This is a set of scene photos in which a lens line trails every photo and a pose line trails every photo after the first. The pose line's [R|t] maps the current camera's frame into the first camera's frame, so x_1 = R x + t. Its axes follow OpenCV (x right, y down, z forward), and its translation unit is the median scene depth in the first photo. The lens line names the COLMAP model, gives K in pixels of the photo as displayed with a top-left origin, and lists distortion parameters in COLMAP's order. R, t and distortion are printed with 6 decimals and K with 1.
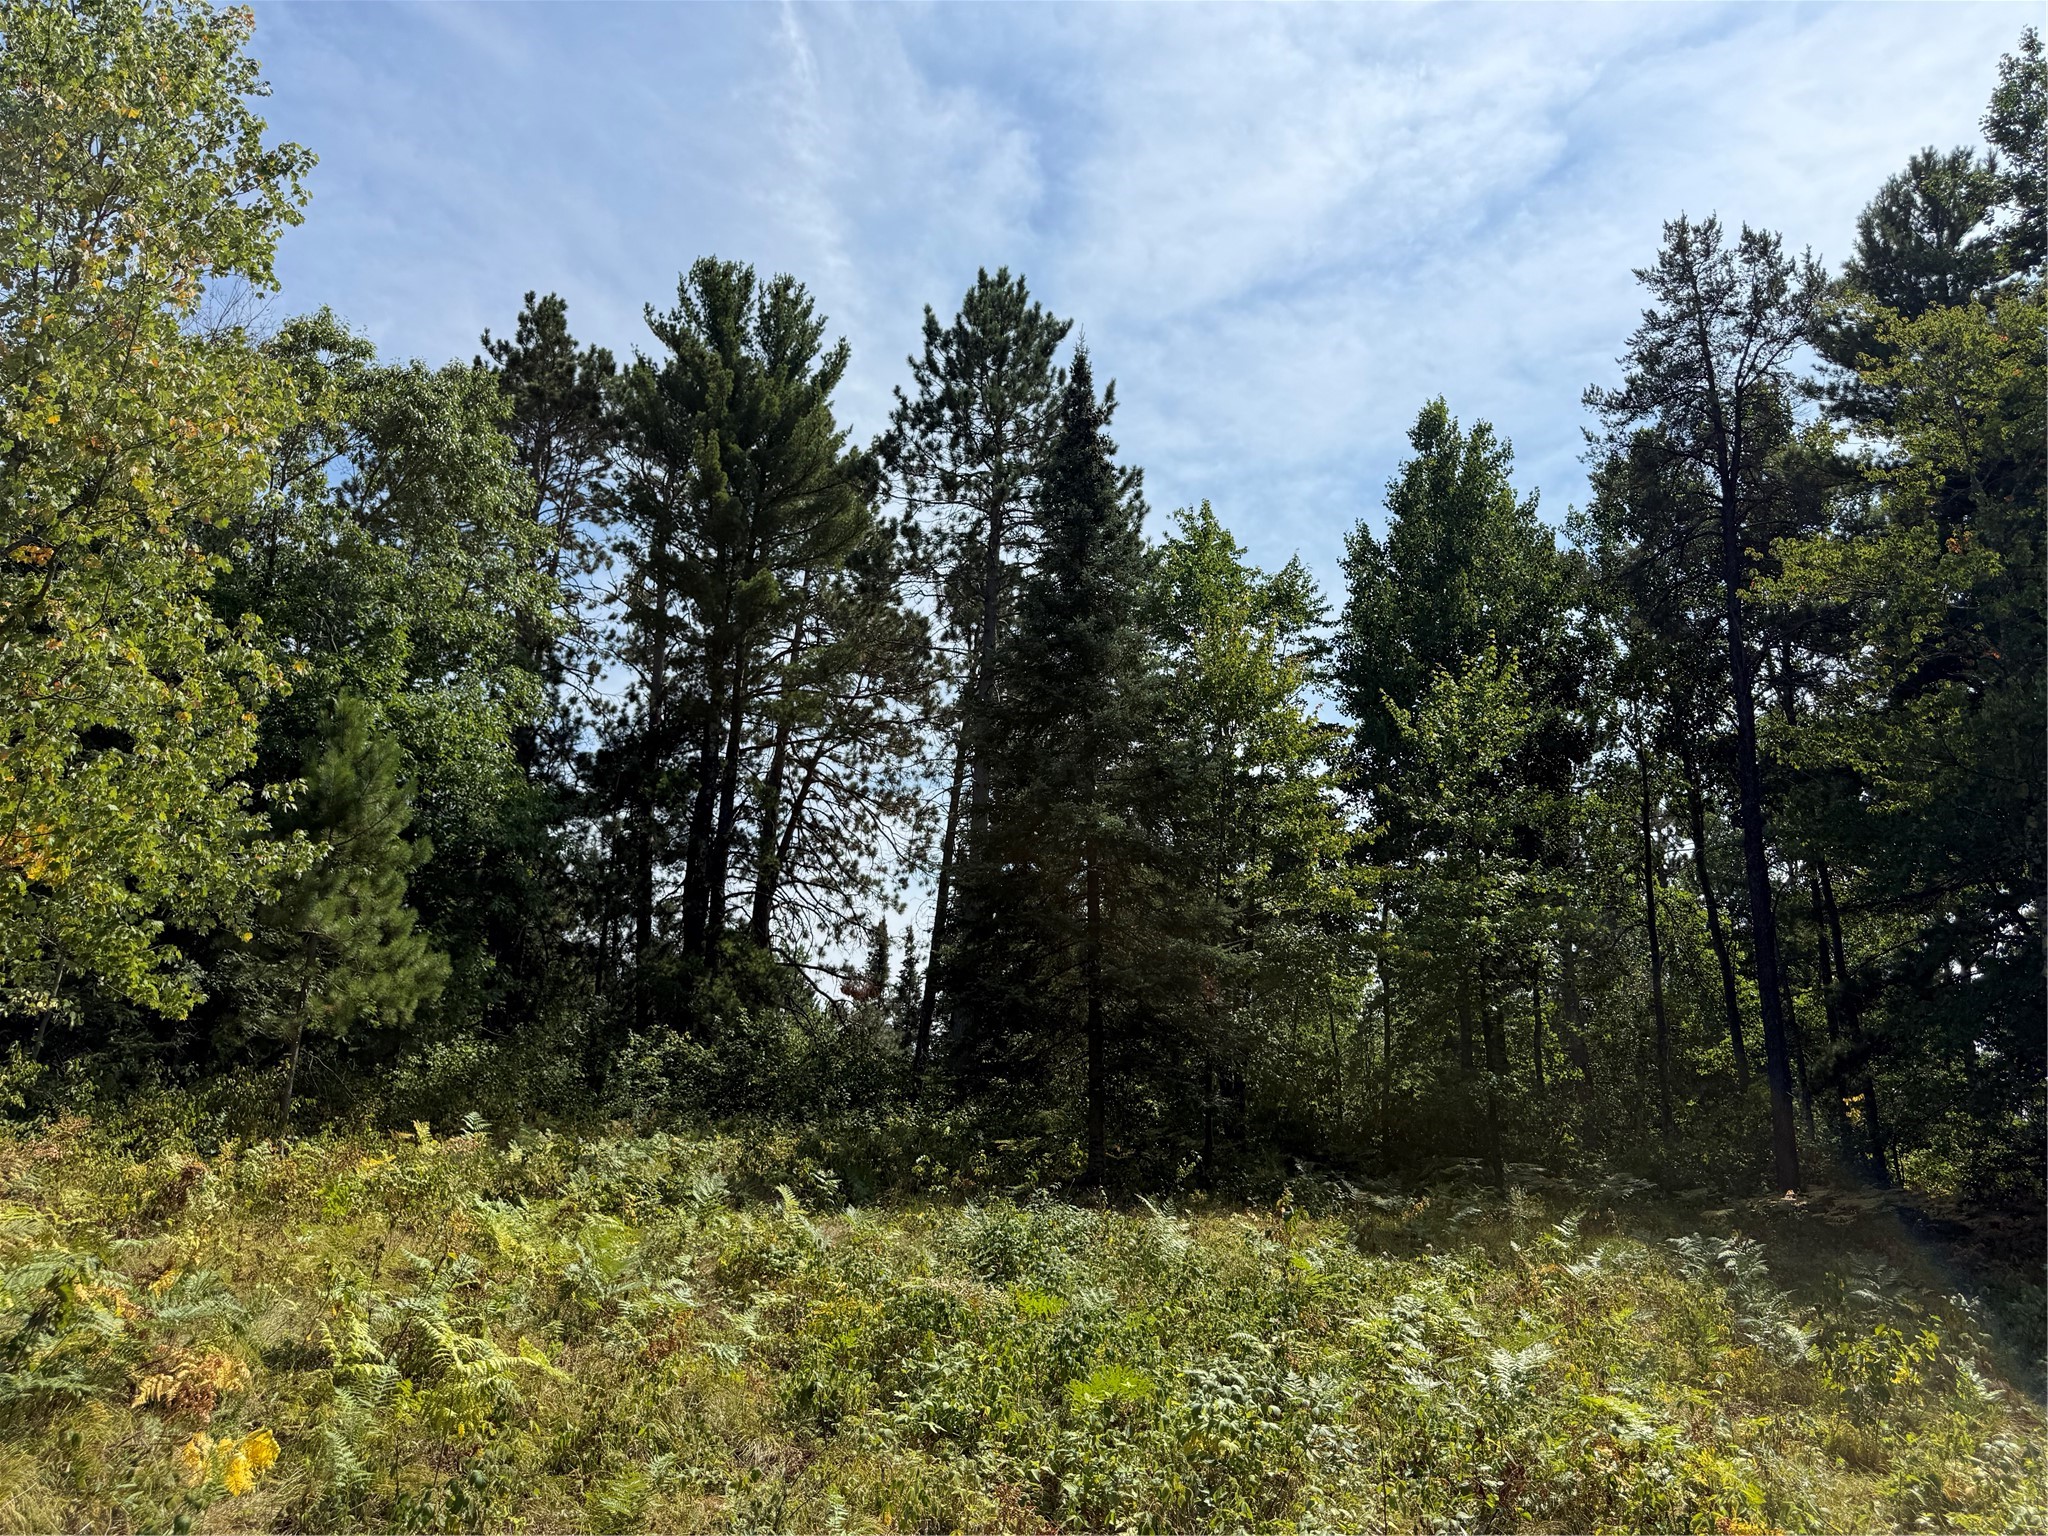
lens RADIAL K [[1443.3, 0, 1024.0], [0, 1443.3, 768.0], [0, 0, 1]] dist [0.103495, 0.001429]
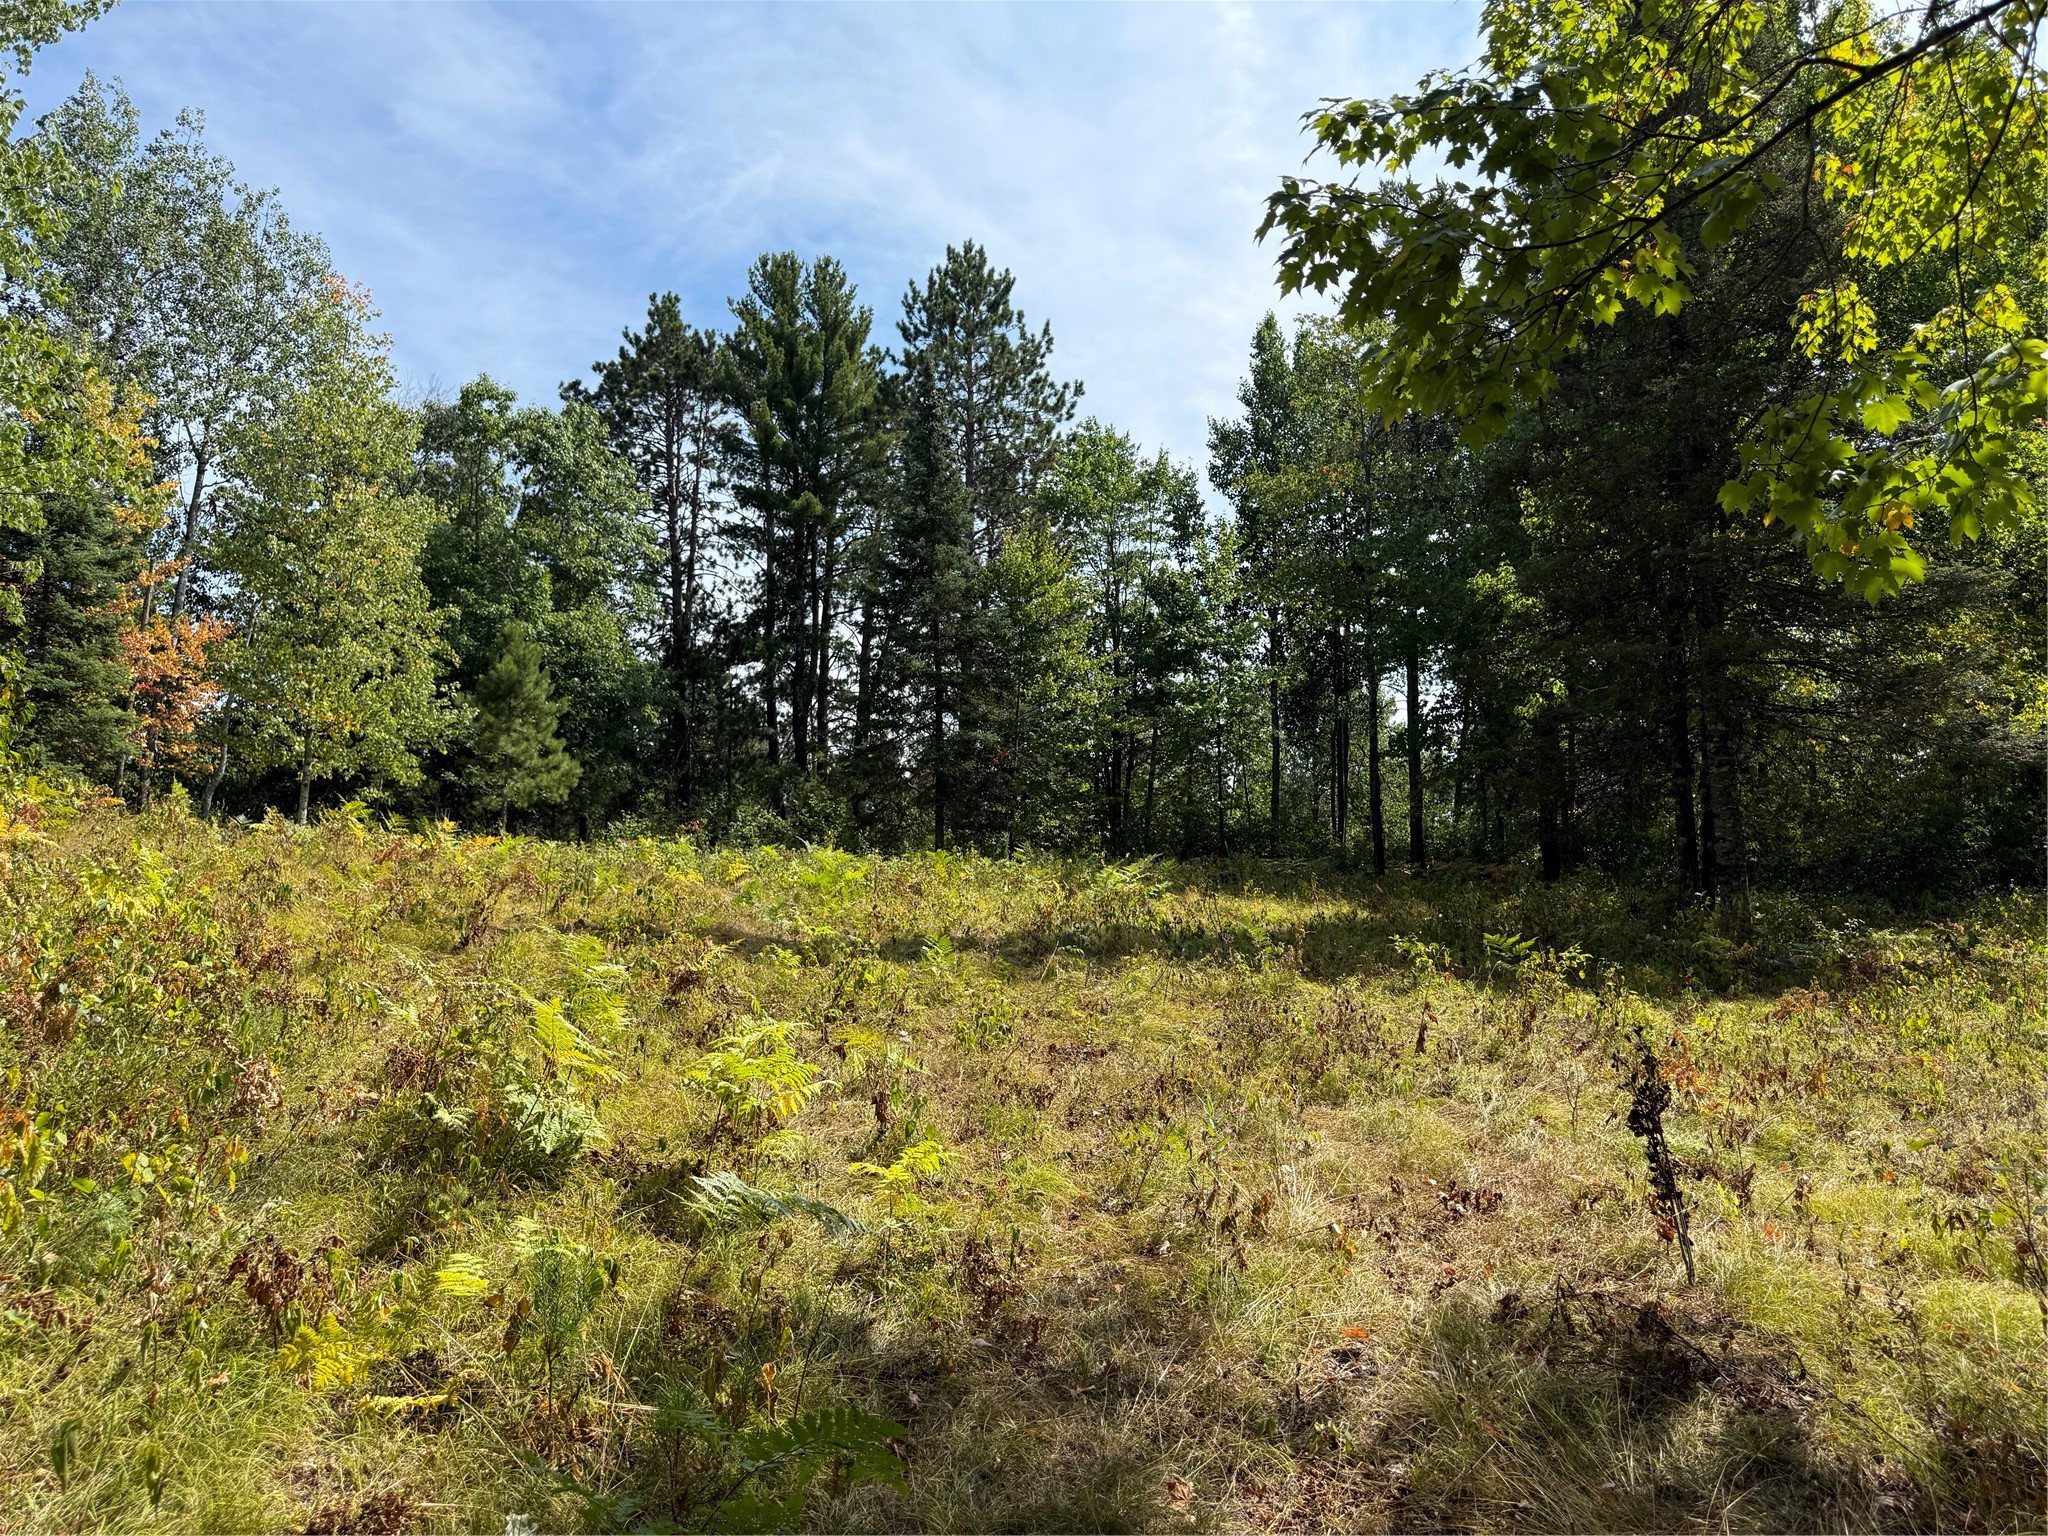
lens RADIAL K [[1487.8, 0, 1024.0], [0, 1487.8, 768.0], [0, 0, 1]] dist [0.008039, 0.004916]
pose [[0.978030, -0.053814, -0.201401, 0.283965], [0.078608, 0.989991, 0.117210, -0.021177], [0.193077, -0.130466, 0.972471, -0.375903]]
